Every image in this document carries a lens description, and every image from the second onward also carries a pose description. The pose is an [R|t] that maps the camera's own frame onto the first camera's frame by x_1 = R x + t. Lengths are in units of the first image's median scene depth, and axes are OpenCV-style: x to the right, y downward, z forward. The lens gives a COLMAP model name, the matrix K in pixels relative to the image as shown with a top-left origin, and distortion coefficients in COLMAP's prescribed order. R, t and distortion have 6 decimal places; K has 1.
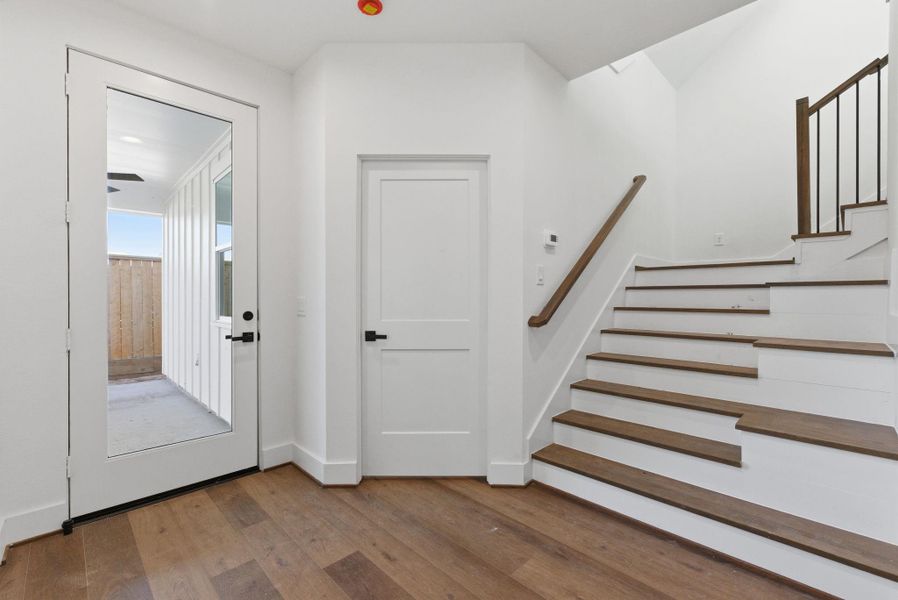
lens RADIAL K [[389.1, 0, 449.0], [0, 389.1, 300.0], [0, 0, 1]] dist [0.000228, 0.000167]
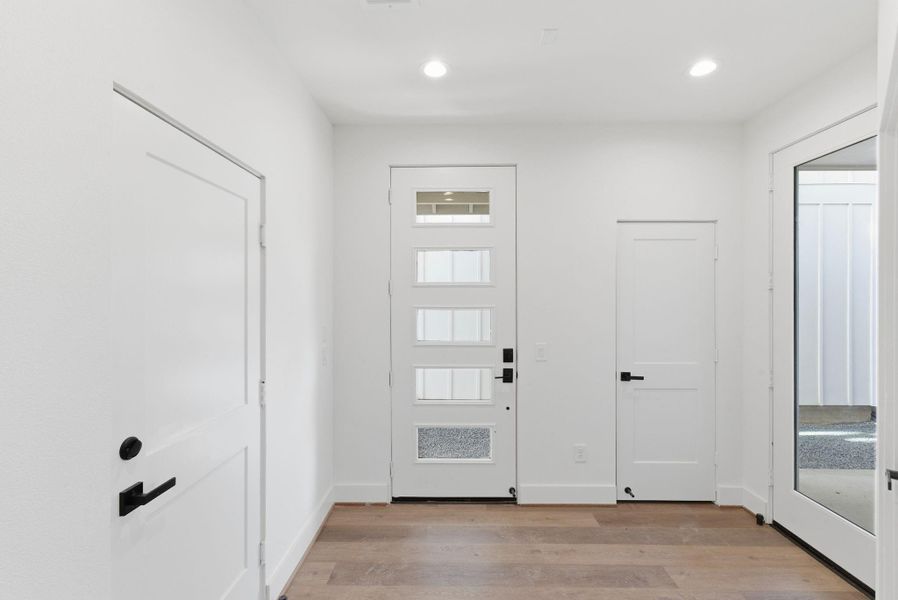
lens RADIAL K [[389.1, 0, 449.0], [0, 389.1, 300.0], [0, 0, 1]] dist [0.000228, 0.000167]
pose [[-0.717536, -0.001718, -0.696519, 0.784655], [-0.003843, 0.999992, 0.001493, -0.182411], [0.696511, 0.003748, -0.717537, 1.344414]]
